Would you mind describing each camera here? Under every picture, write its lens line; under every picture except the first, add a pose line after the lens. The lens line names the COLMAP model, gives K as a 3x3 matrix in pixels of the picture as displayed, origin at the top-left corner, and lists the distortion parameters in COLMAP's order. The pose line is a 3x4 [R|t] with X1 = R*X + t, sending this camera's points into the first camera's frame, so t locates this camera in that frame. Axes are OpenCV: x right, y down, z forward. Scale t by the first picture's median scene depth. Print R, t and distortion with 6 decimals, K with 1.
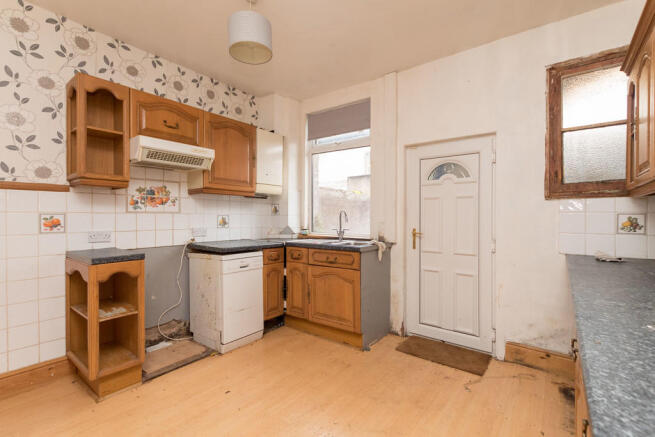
lens RADIAL K [[299.4, 0, 330.5], [0, 299.4, 219.1], [0, 0, 1]] dist [0.000372, 0.000058]
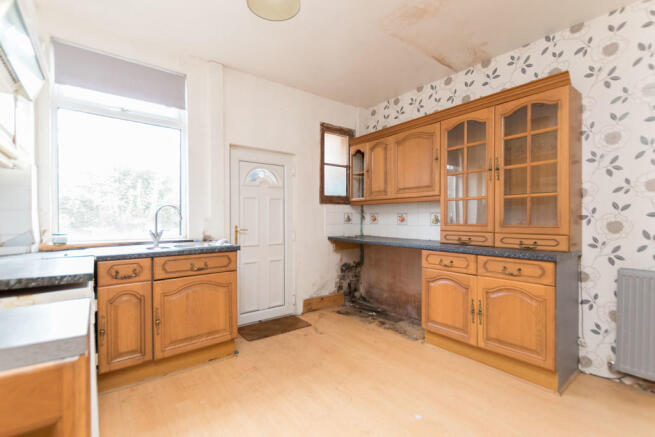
lens RADIAL K [[299.4, 0, 330.5], [0, 299.4, 219.1], [0, 0, 1]] dist [0.000372, 0.000058]
pose [[0.250041, -0.007380, 0.968207, -0.724305], [0.007683, 0.999955, 0.005638, 0.006325], [-0.968205, 0.006029, 0.250086, 0.465084]]
